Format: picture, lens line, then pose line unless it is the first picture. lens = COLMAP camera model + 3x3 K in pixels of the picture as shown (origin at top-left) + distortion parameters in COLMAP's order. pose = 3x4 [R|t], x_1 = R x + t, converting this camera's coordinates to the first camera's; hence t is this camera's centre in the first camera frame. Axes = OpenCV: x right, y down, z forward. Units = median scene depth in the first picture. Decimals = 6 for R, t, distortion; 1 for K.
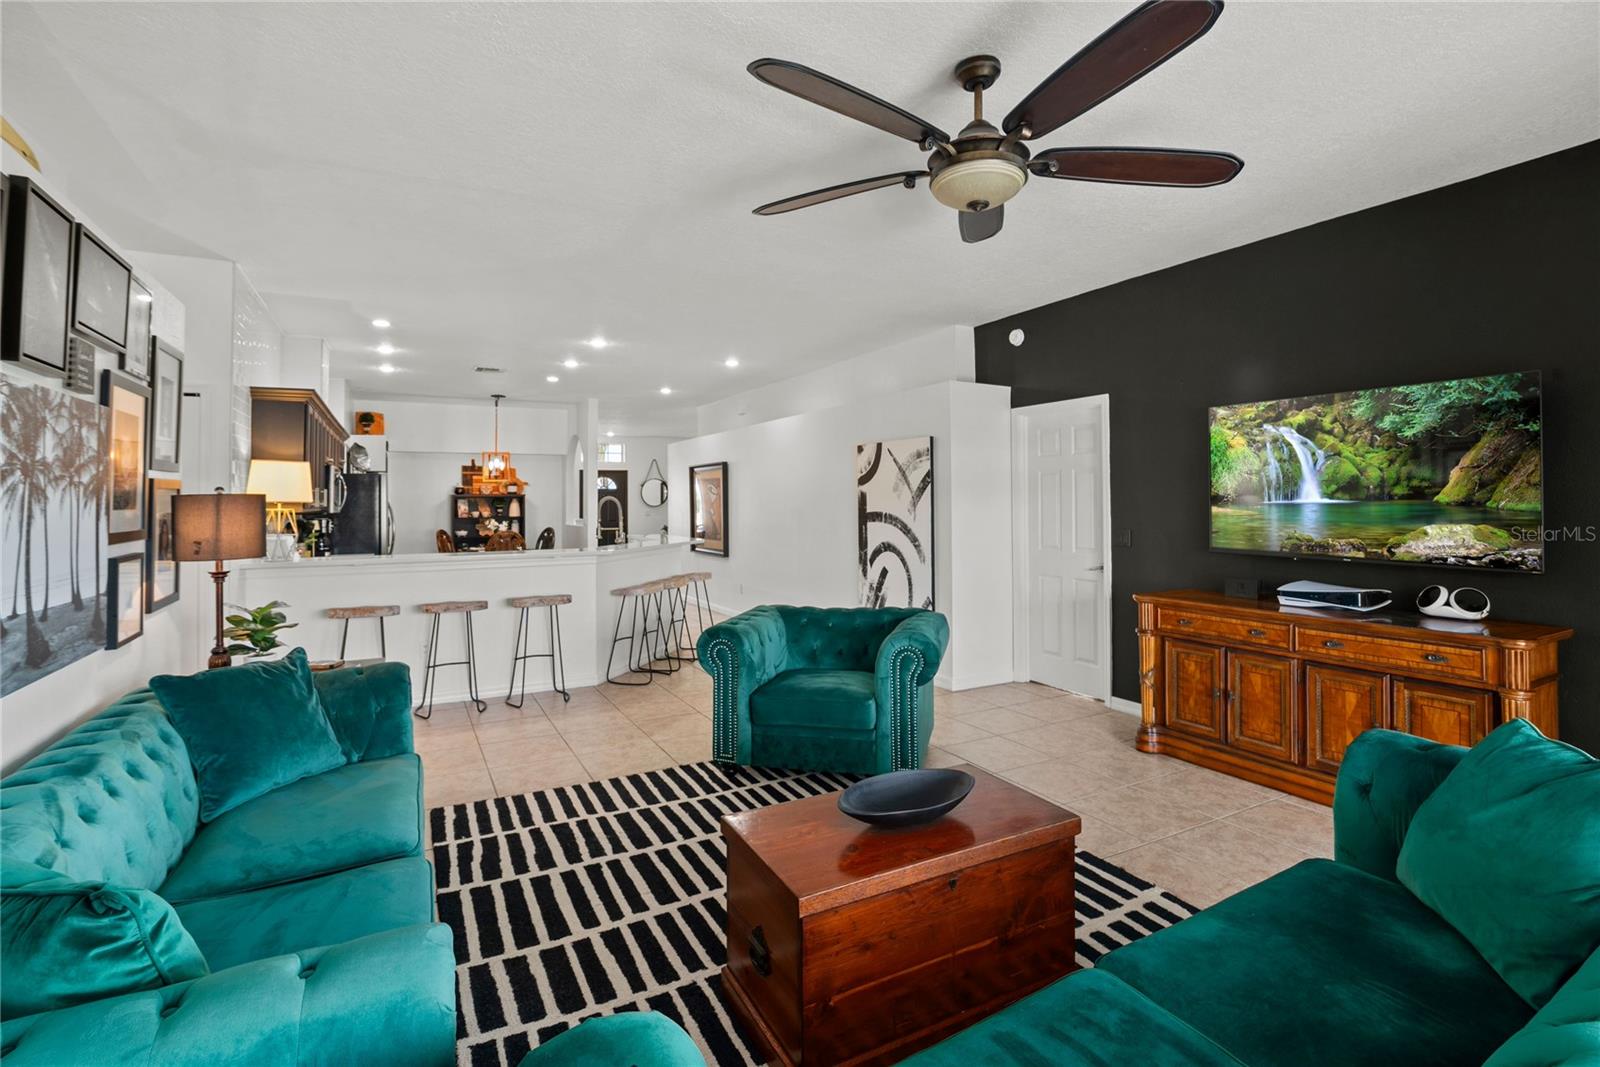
lens RADIAL K [[741.7, 0, 807.3], [0, 741.7, 484.0], [0, 0, 1]] dist [-0.023729, 0.001803]
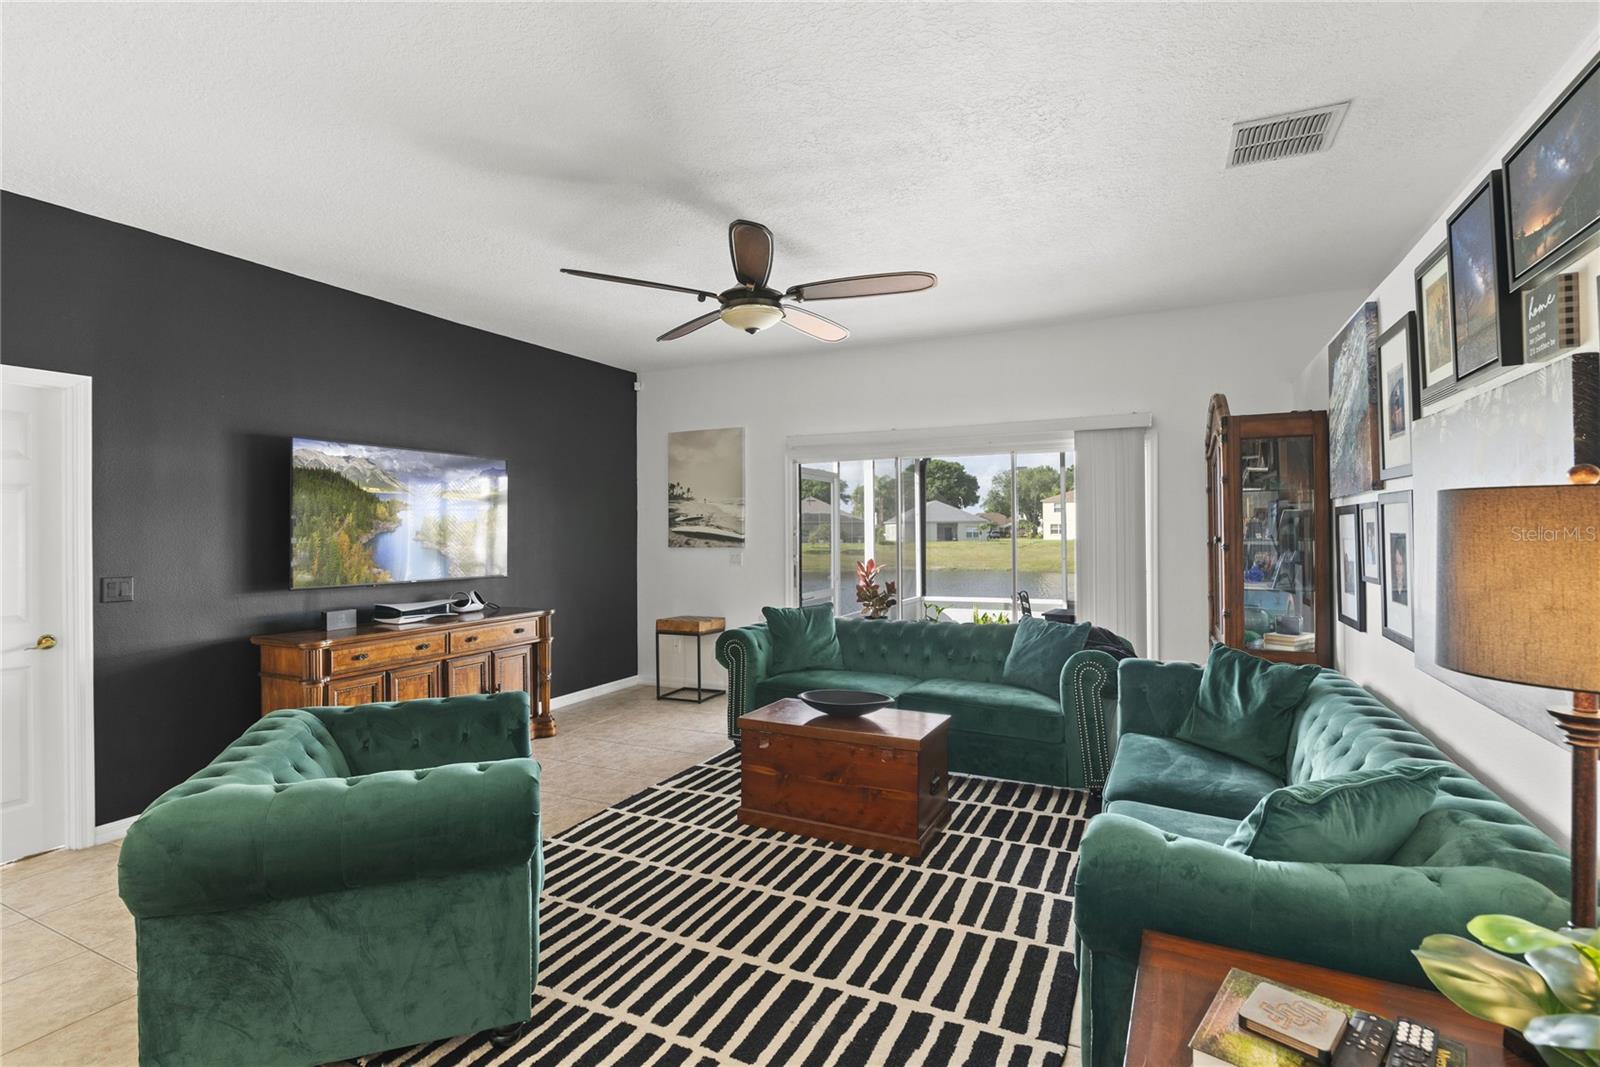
lens RADIAL K [[741.7, 0, 797.7], [0, 741.7, 527.2], [0, 0, 1]] dist [-0.023729, 0.001803]
pose [[-0.571210, 0.014724, 0.820672, -0.698626], [-0.006726, 0.999722, -0.022617, 0.034422], [-0.820776, -0.018439, -0.570952, 1.195692]]
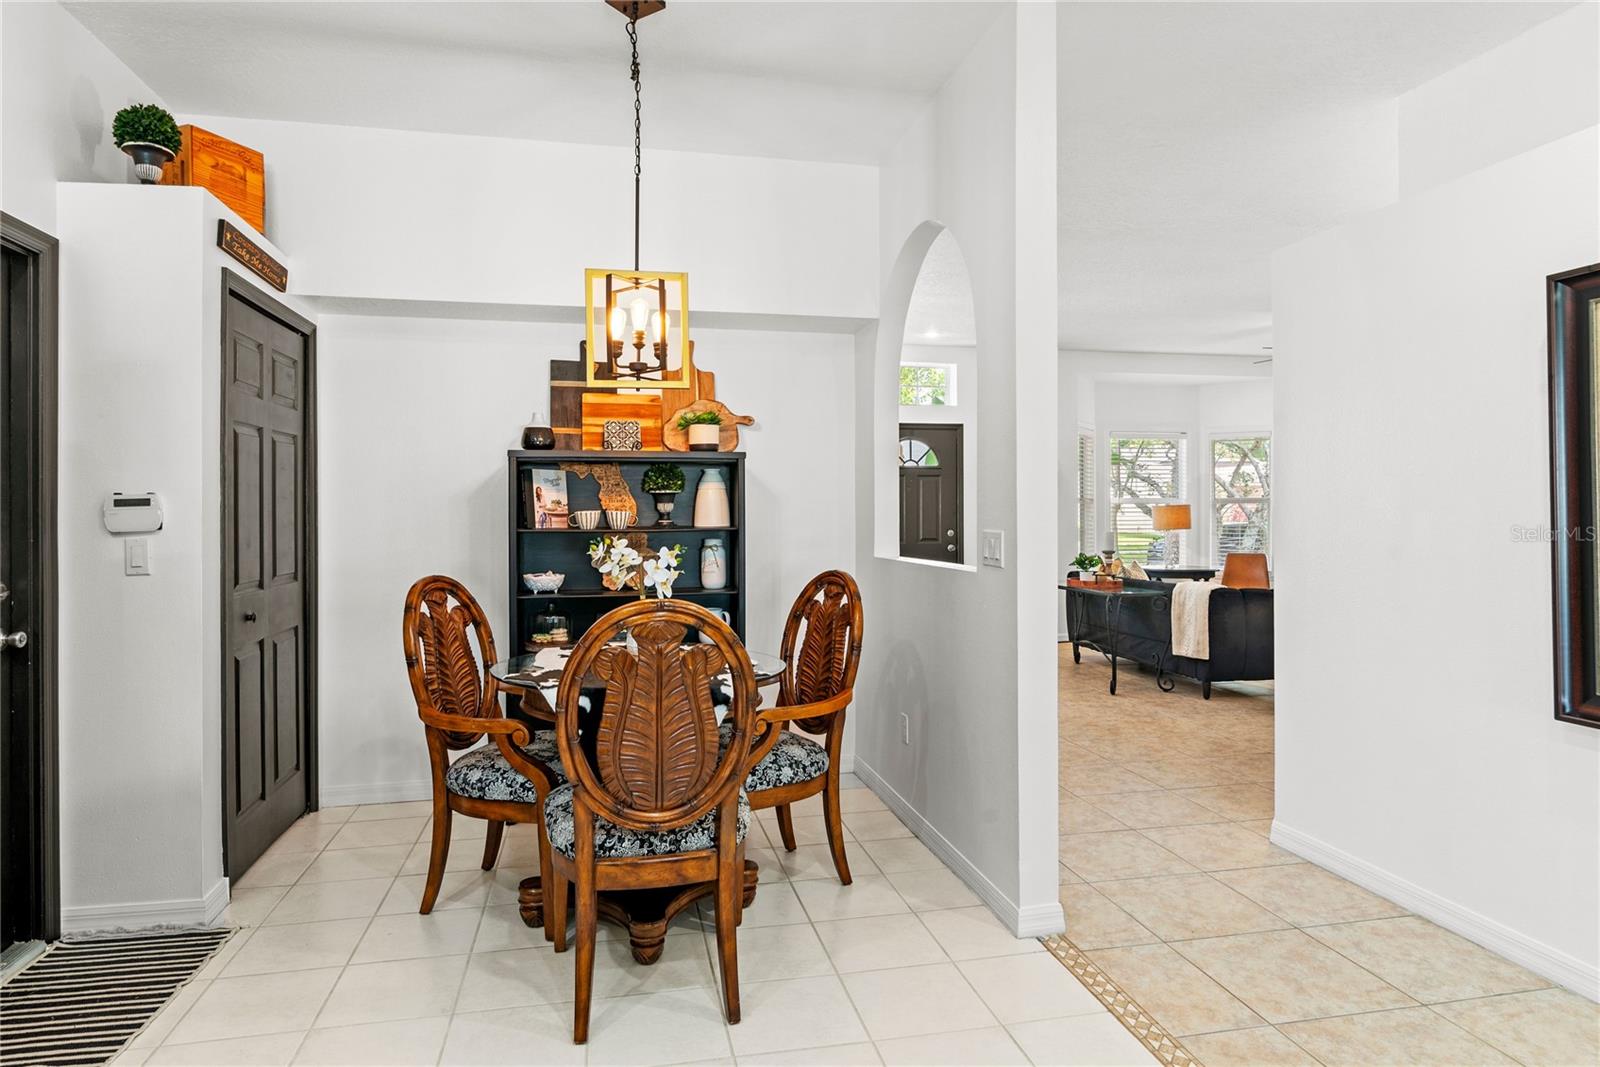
lens RADIAL K [[928.7, 0, 774.8], [0, 928.7, 509.9], [0, 0, 1]] dist [-0.005796, -0.000203]
pose [[0.947226, 0.003375, -0.320548, -0.776631], [0.003887, 0.999750, 0.022011, 0.089240], [0.320543, -0.022095, 0.946976, 2.015234]]
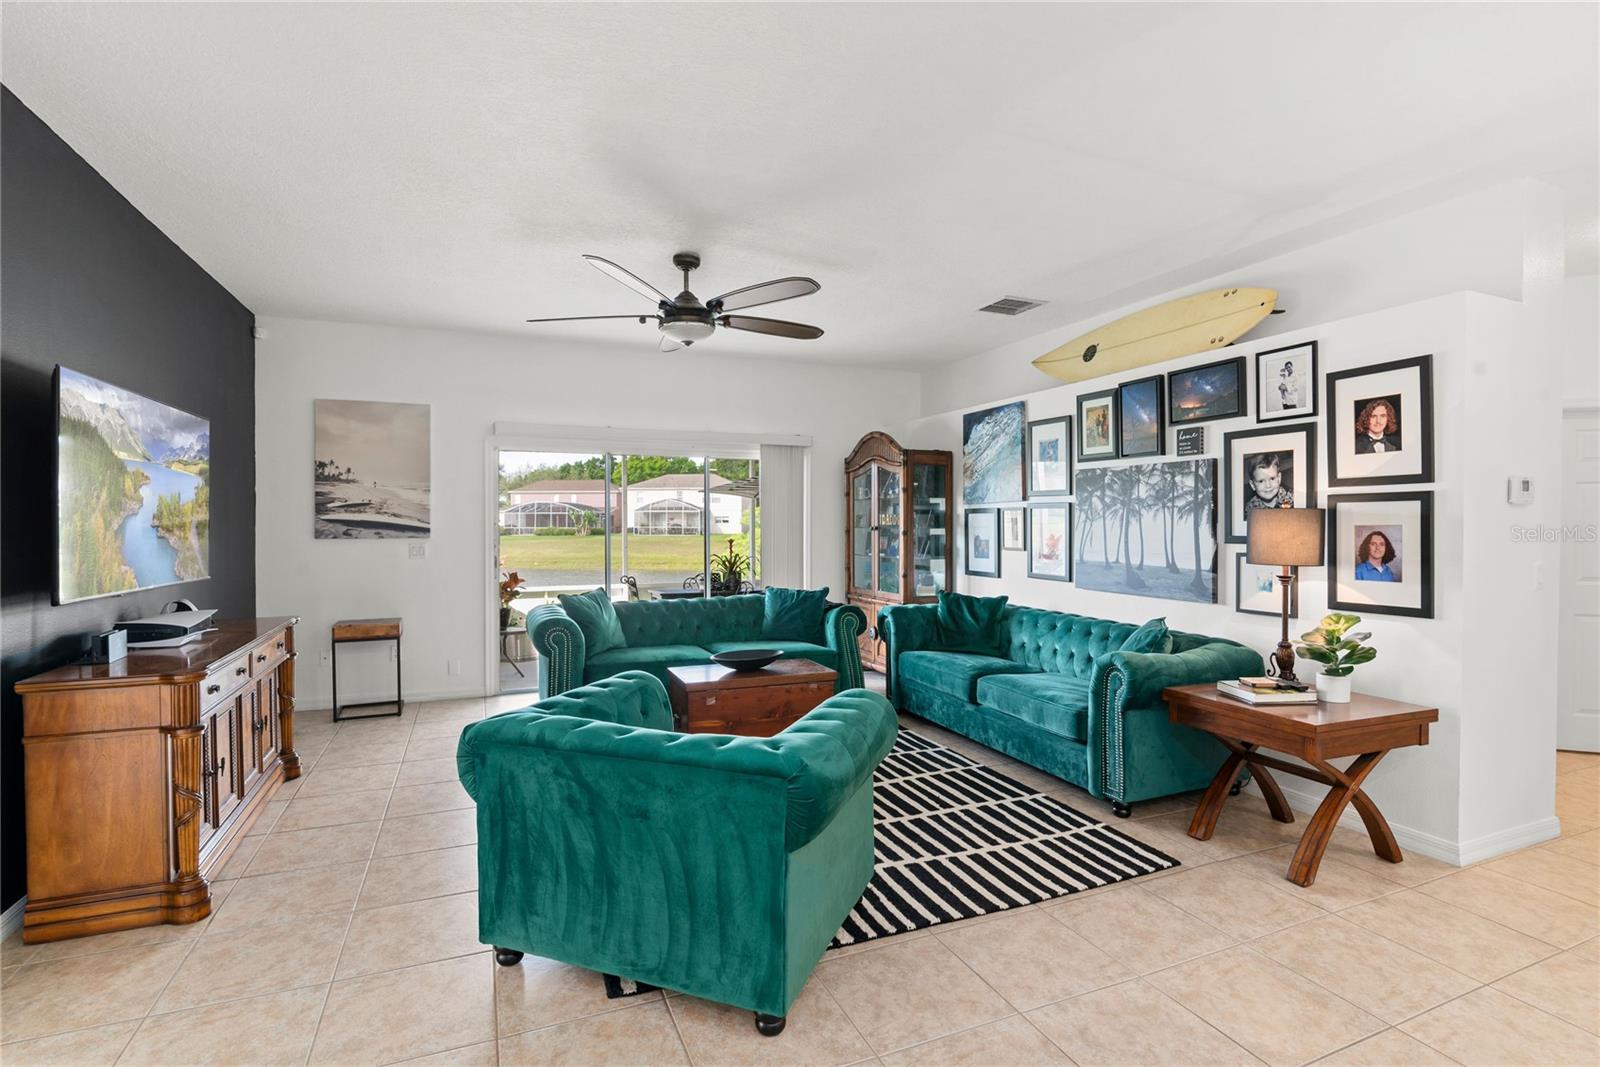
lens RADIAL K [[768.9, 0, 788.1], [0, 768.9, 529.4], [0, 0, 1]] dist [-0.020482, -0.000288]
pose [[-0.992229, 0.004499, 0.124344, -0.145779], [0.002971, 0.999918, -0.012475, 0.047780], [-0.124390, -0.012009, -0.992161, 1.826648]]
